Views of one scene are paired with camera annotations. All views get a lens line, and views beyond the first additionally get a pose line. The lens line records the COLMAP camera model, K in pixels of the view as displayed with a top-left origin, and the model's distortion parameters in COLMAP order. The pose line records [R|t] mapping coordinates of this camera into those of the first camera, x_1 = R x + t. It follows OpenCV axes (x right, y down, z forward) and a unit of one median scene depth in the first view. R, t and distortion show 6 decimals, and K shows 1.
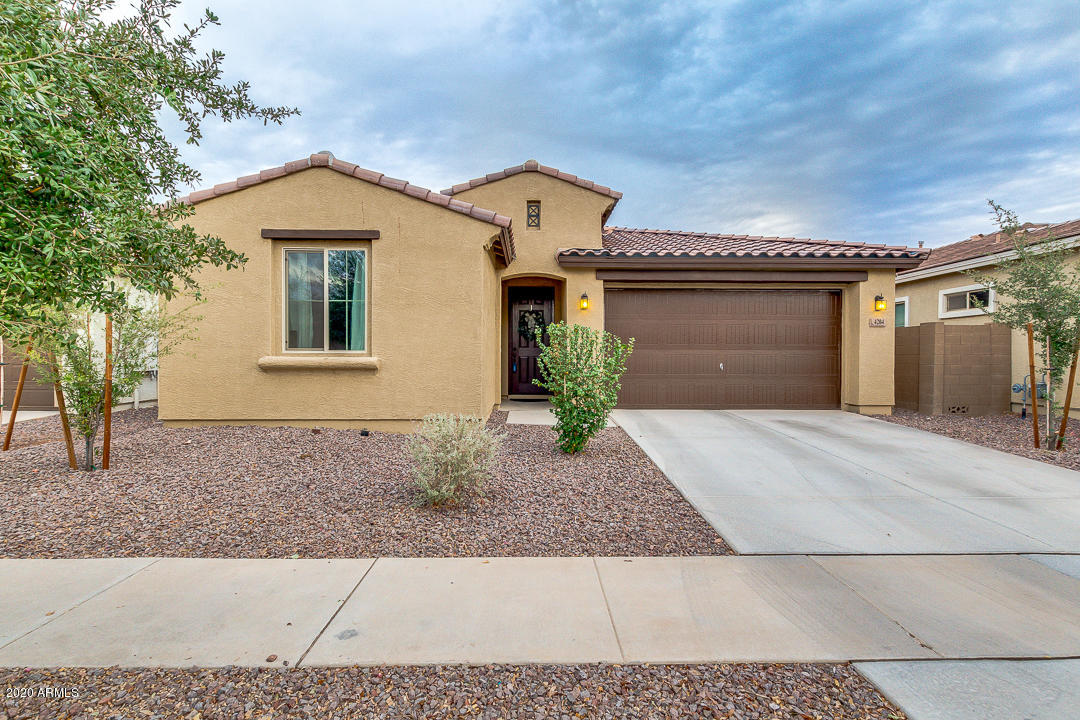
lens RADIAL K [[500.4, 0, 534.0], [0, 500.4, 358.7], [0, 0, 1]] dist [0.005029, -0.002599]
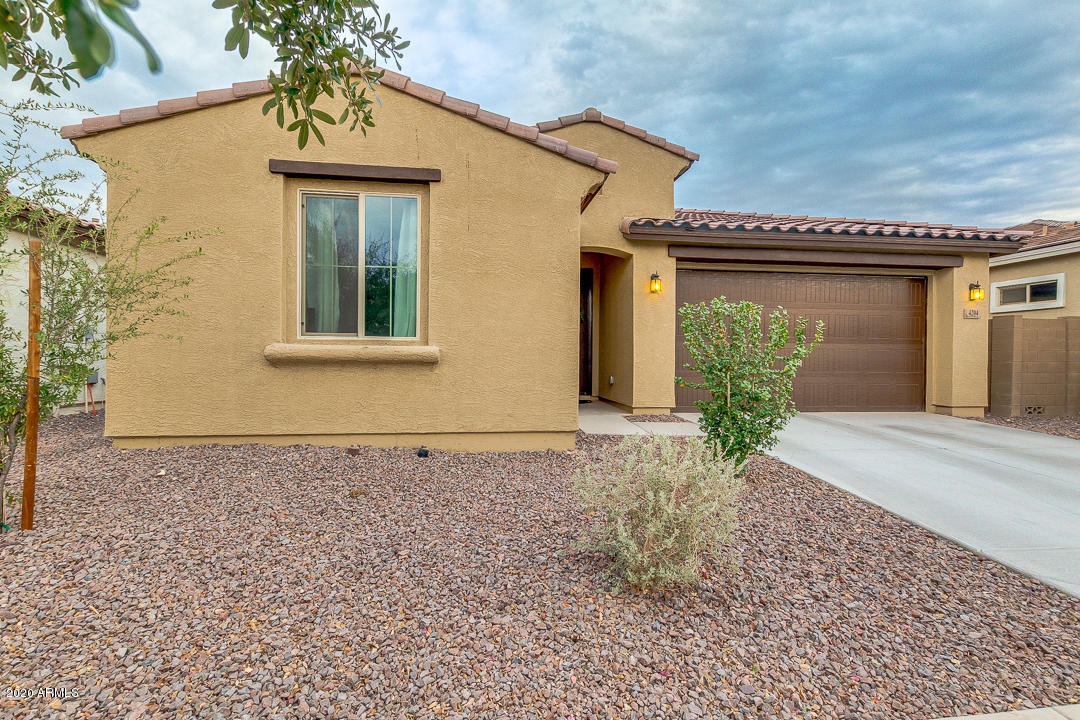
lens RADIAL K [[500.4, 0, 532.7], [0, 500.4, 357.1], [0, 0, 1]] dist [0.005029, -0.002599]
pose [[0.994082, 0.005114, 0.108510, -0.195090], [-0.005279, 0.999985, 0.001232, 0.008667], [-0.108502, -0.001797, 0.994095, 0.207675]]
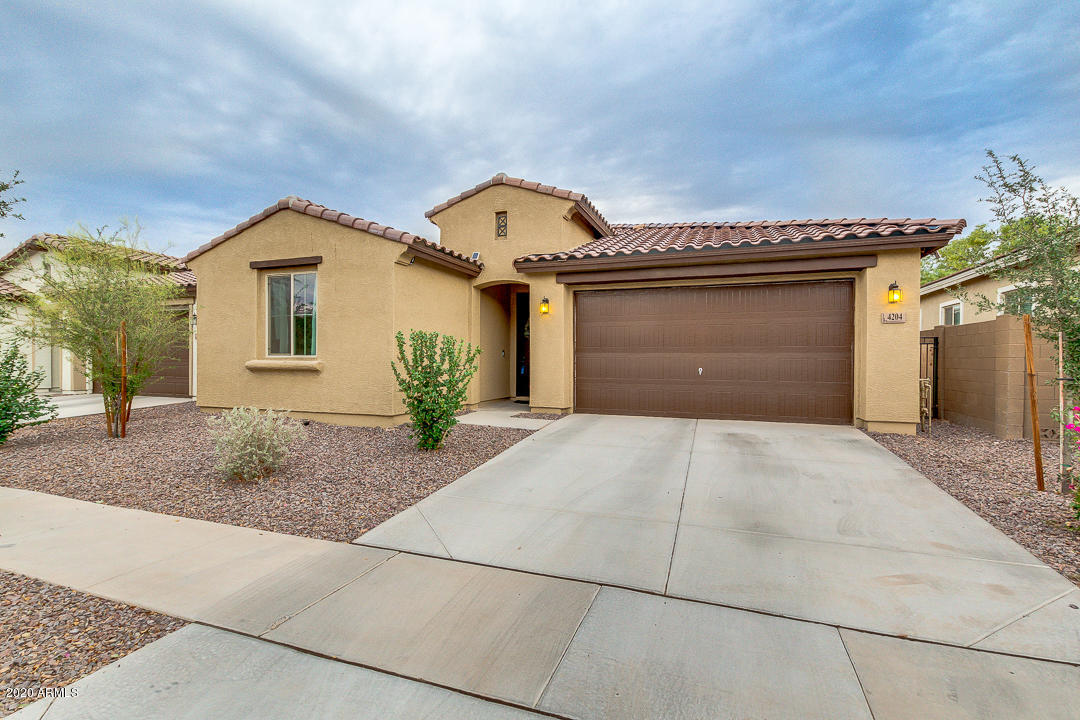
lens RADIAL K [[500.4, 0, 533.9], [0, 500.4, 360.2], [0, 0, 1]] dist [0.005029, -0.002599]
pose [[0.928850, 0.000662, -0.370456, 0.470755], [-0.001466, 0.999997, -0.001888, -0.002434], [0.370454, 0.002297, 0.928848, 0.052435]]
